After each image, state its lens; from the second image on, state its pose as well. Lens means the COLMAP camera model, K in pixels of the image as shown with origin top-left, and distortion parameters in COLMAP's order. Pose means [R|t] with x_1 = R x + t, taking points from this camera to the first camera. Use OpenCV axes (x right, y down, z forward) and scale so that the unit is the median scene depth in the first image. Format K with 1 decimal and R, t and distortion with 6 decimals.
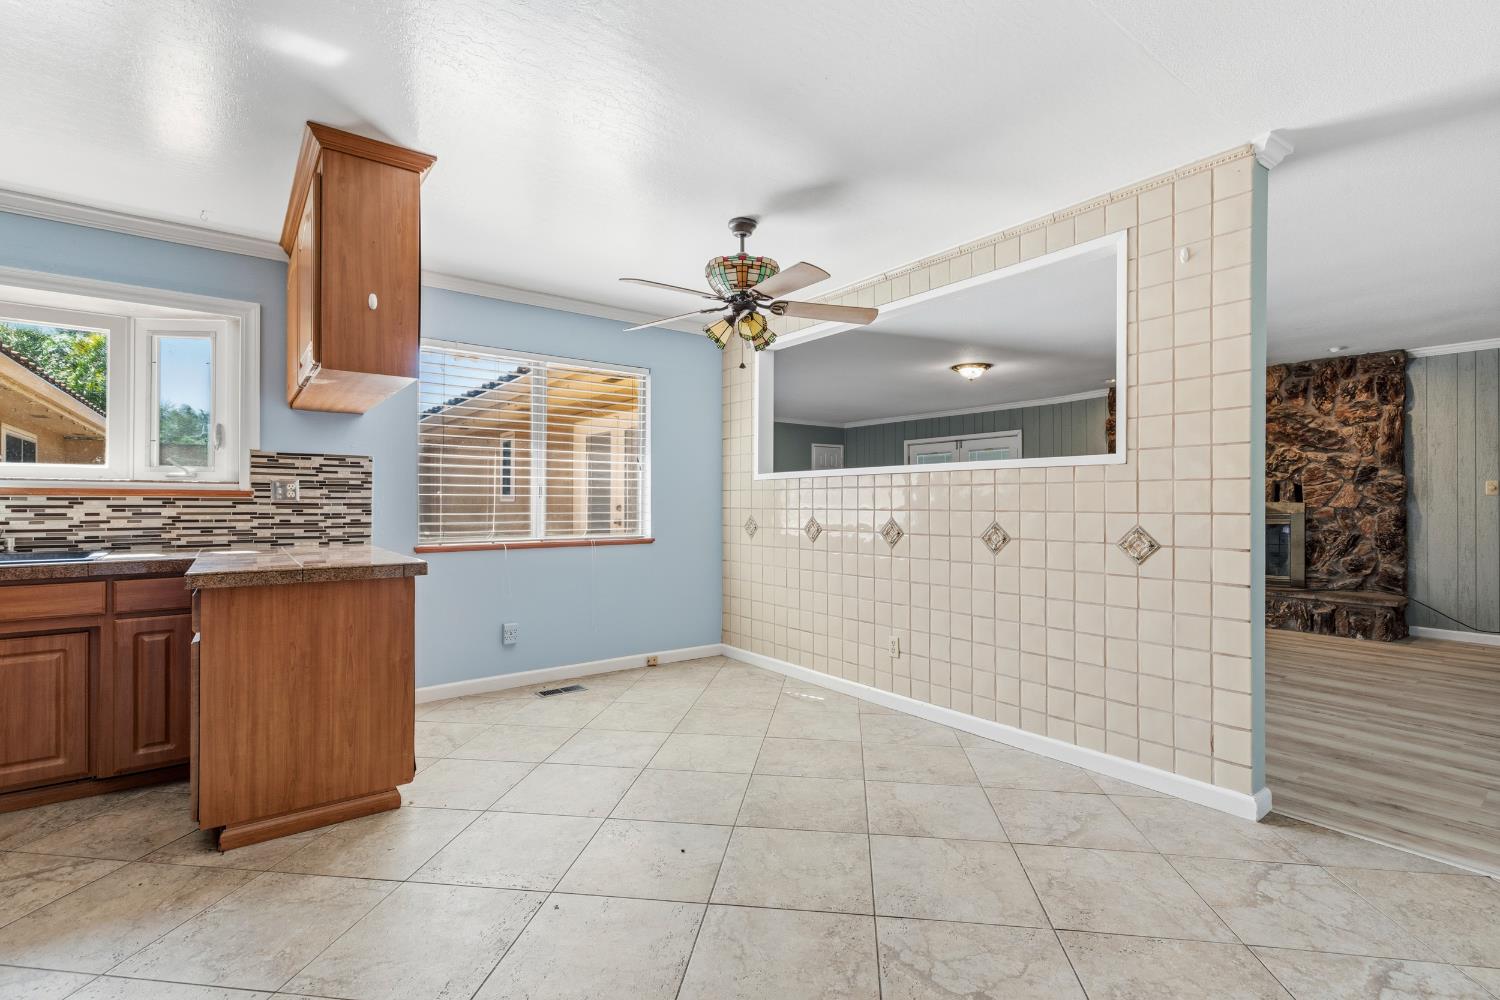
lens RADIAL K [[682.0, 0, 760.5], [0, 682.0, 501.6], [0, 0, 1]] dist [0.004359, 0.000809]
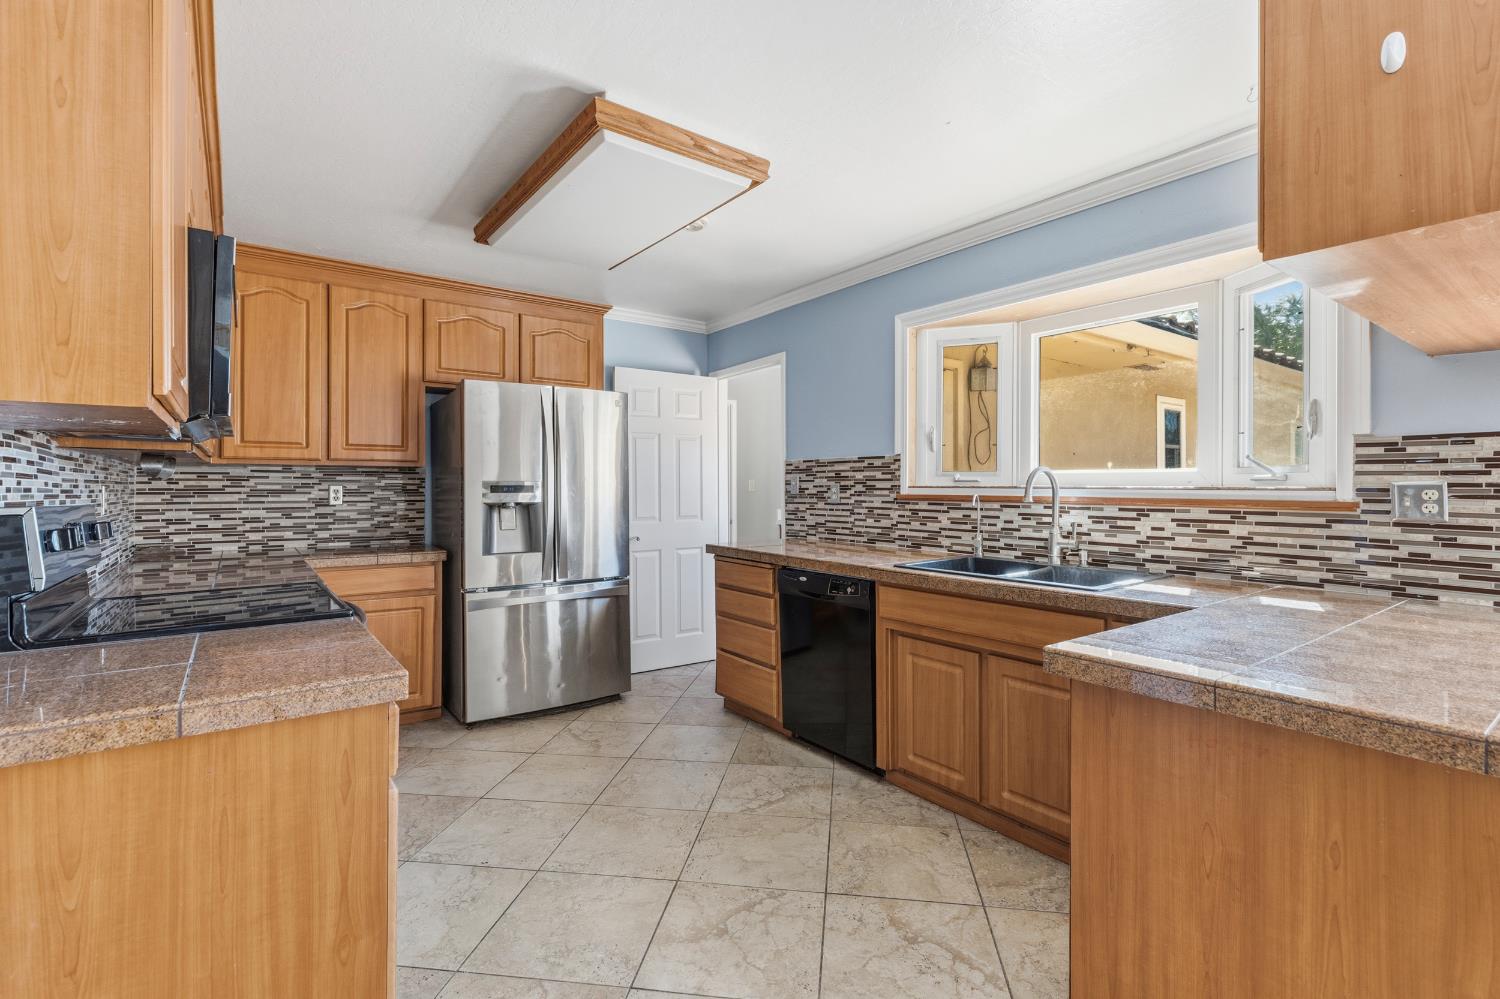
lens RADIAL K [[682.0, 0, 750.9], [0, 682.0, 484.9], [0, 0, 1]] dist [0.004359, 0.000809]
pose [[-0.017419, -0.004466, -0.999838, -0.120291], [0.001930, 0.999988, -0.004500, -0.029461], [0.999846, -0.002008, -0.017410, 0.469232]]
